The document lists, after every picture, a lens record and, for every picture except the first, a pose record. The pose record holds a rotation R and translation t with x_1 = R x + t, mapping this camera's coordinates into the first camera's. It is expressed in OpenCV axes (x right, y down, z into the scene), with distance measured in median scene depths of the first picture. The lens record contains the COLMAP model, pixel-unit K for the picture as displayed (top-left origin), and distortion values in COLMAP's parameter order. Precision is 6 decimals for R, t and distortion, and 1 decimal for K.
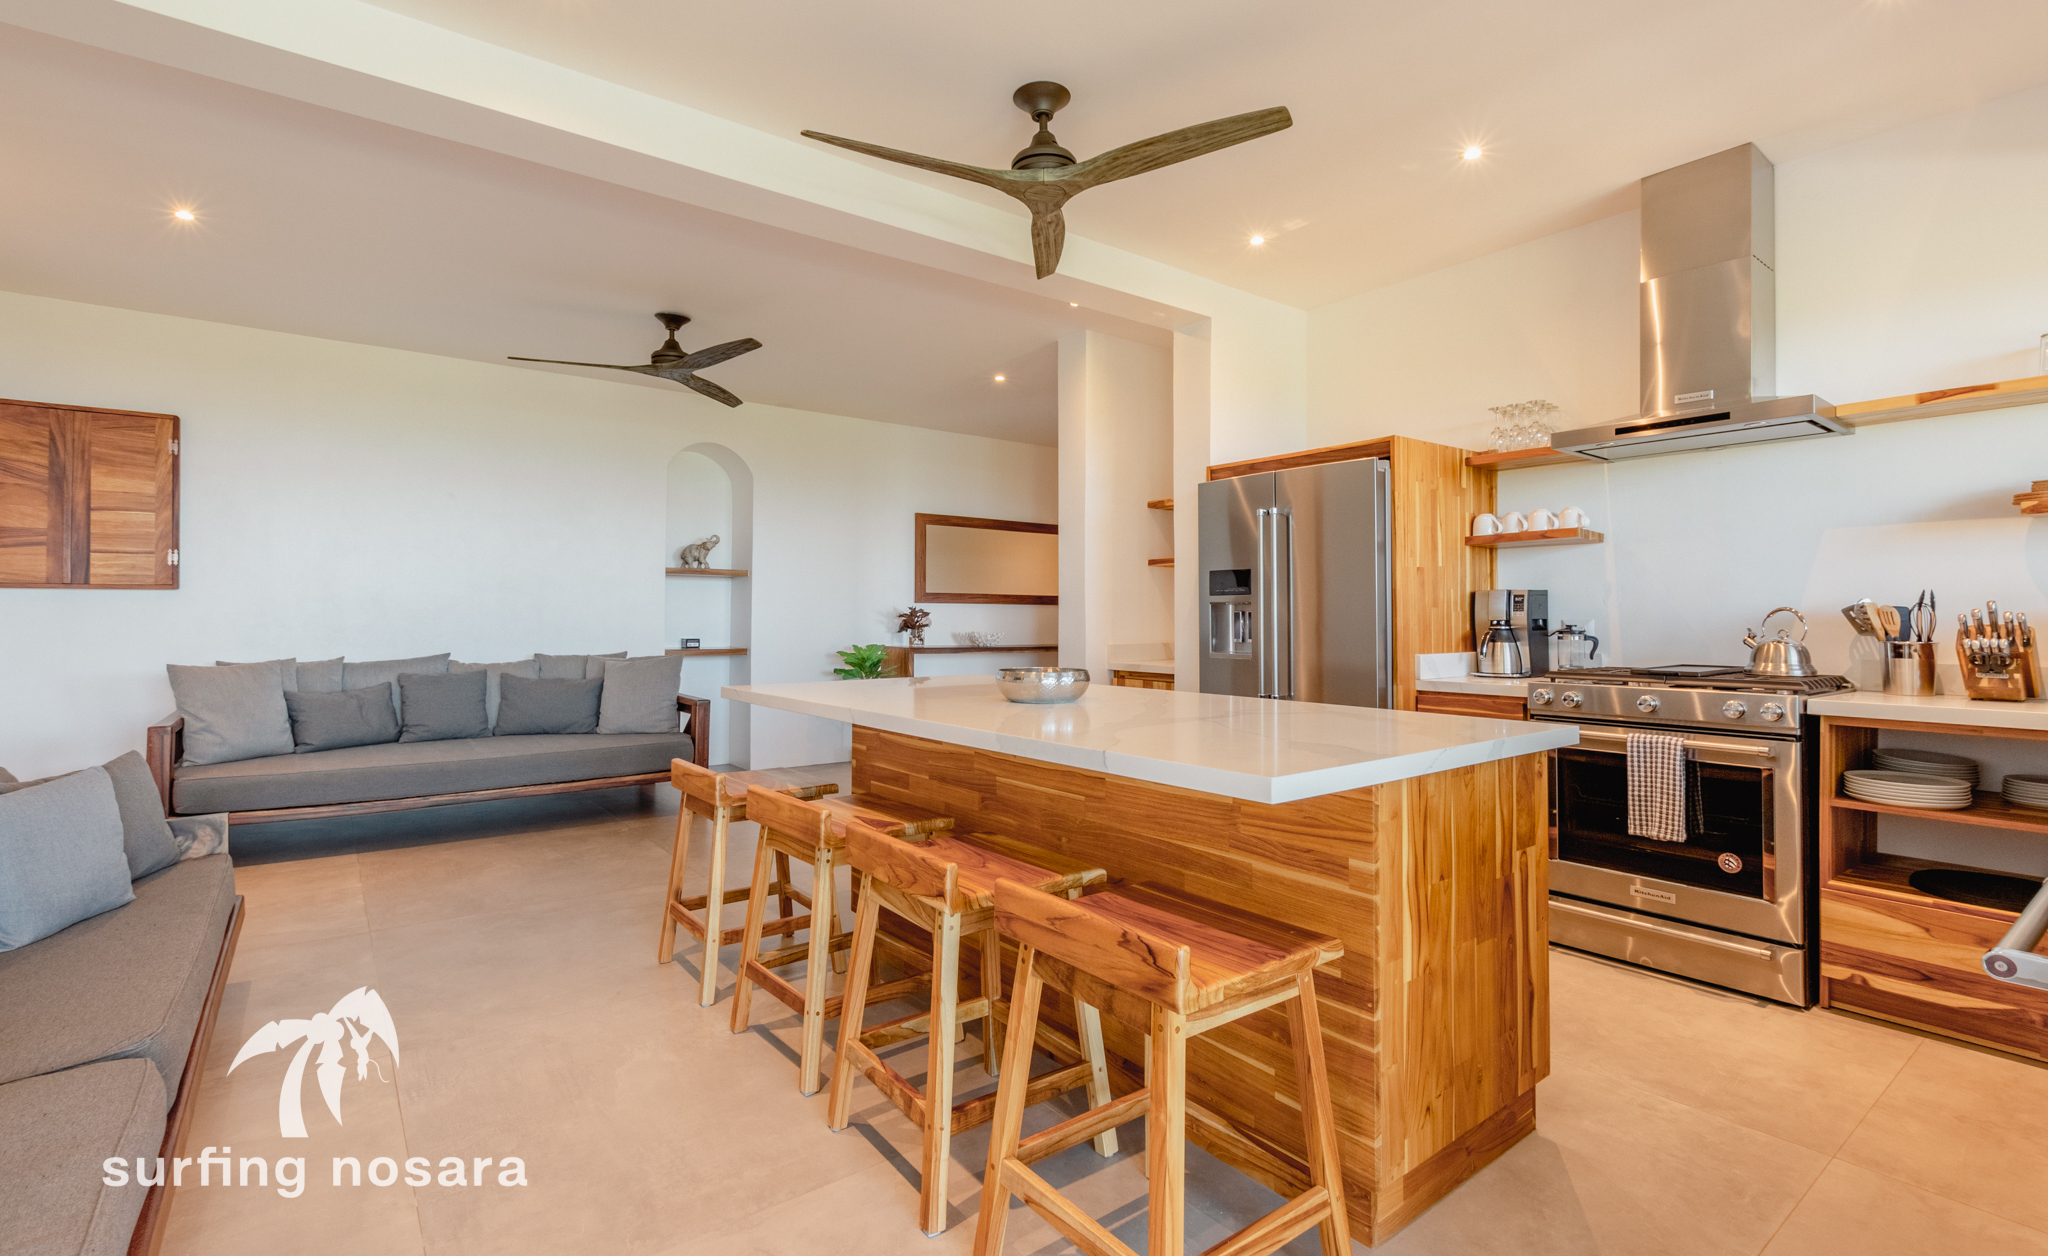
lens RADIAL K [[948.9, 0, 1017.6], [0, 948.9, 614.5], [0, 0, 1]] dist [0.002374, 0.000853]
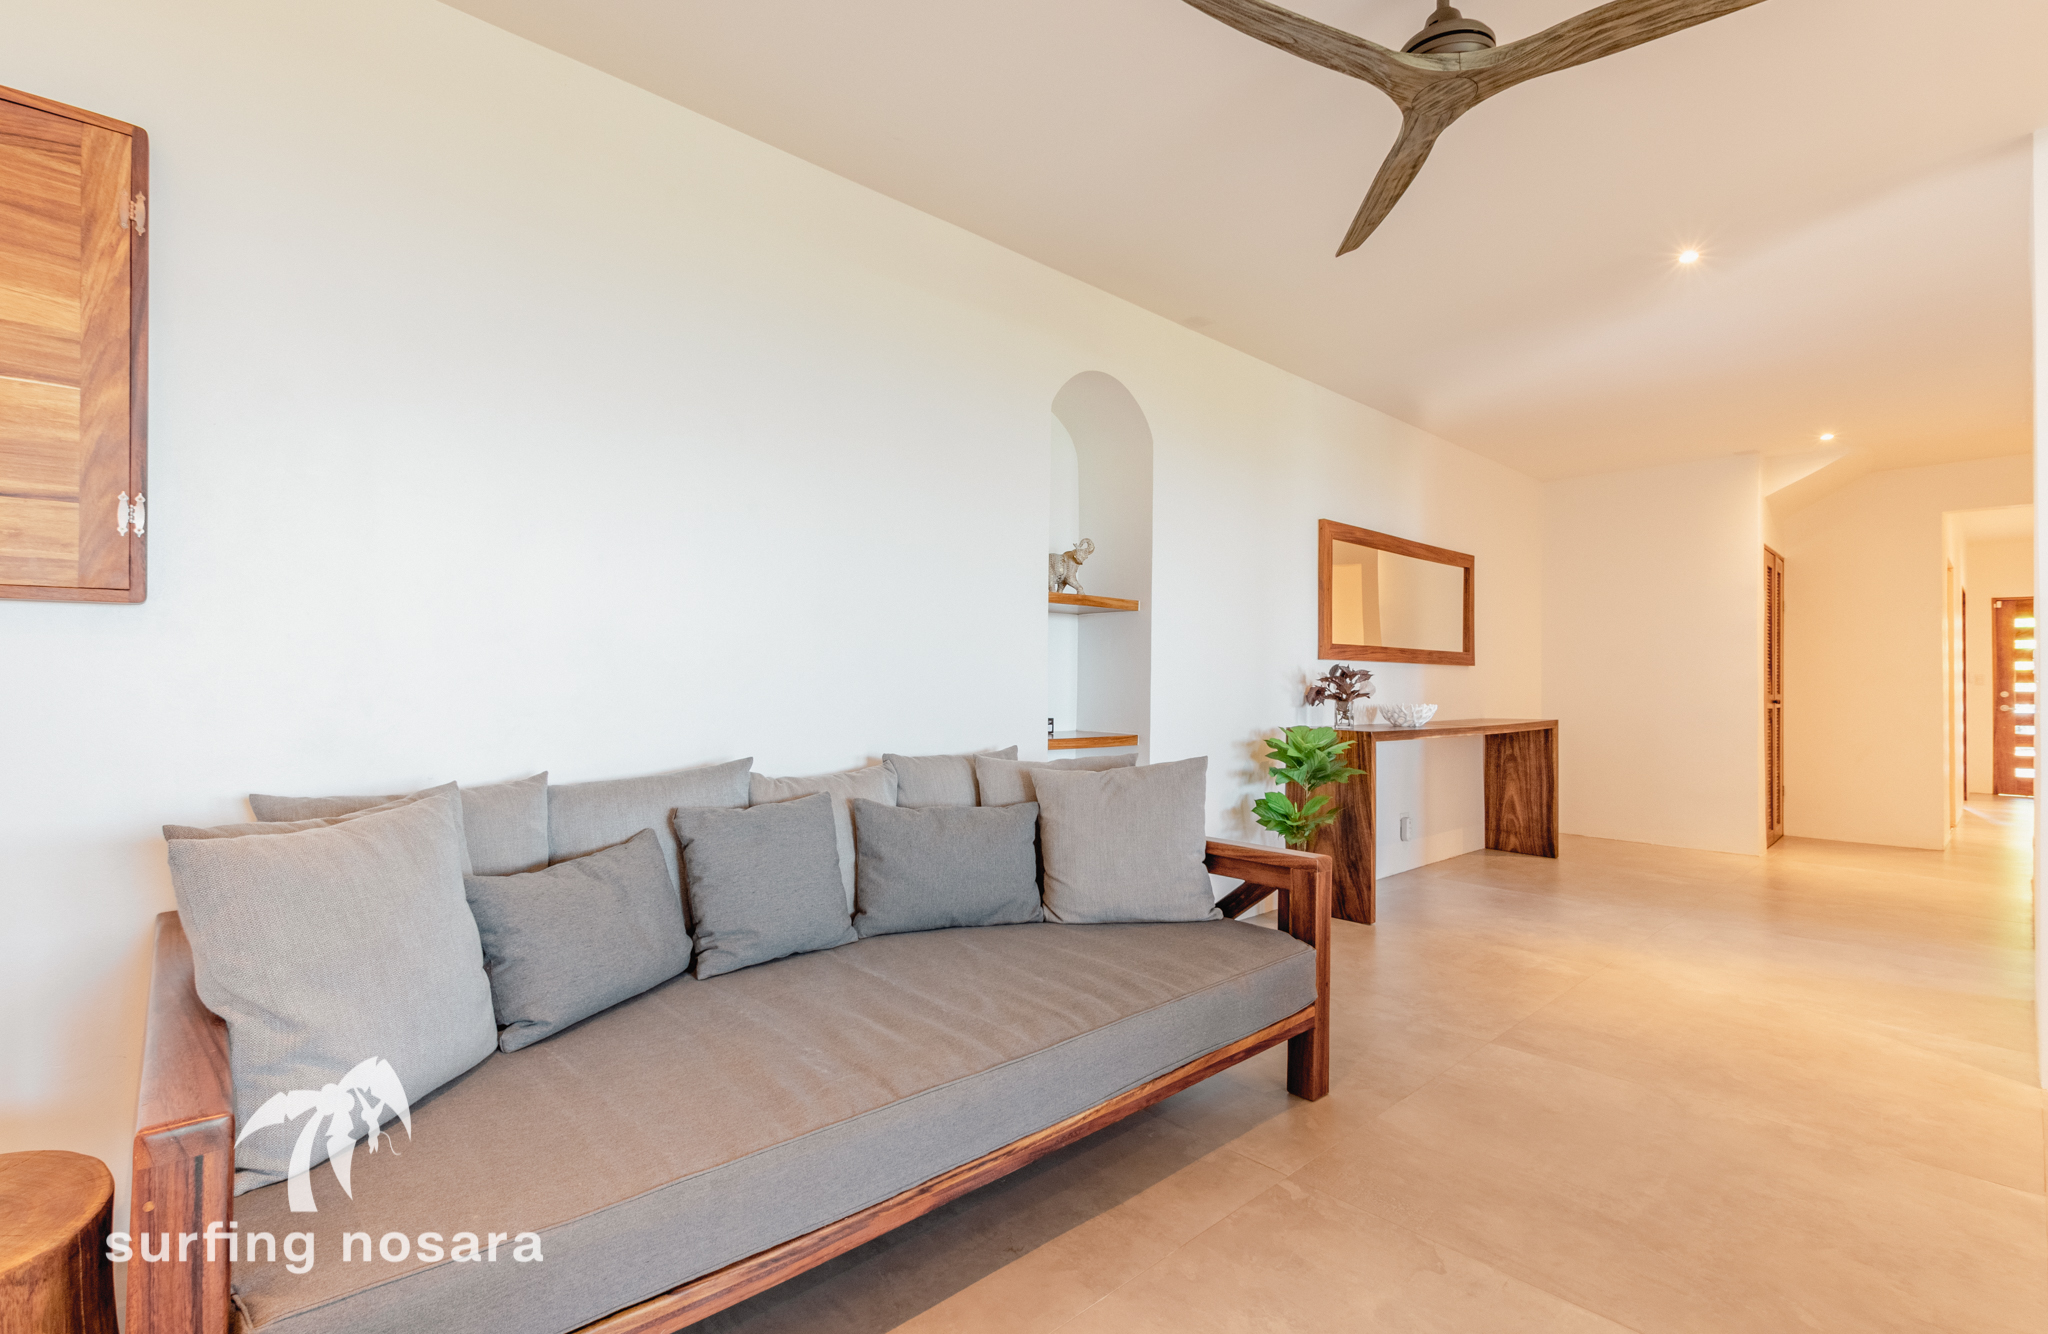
lens RADIAL K [[946.1, 0, 1026.9], [0, 946.1, 679.8], [0, 0, 1]] dist [0.002549, -0.000033]
pose [[0.994501, 0.005121, 0.104605, -0.582150], [-0.005692, 0.999970, 0.005161, -0.000582], [-0.104576, -0.005728, 0.994500, 0.599807]]
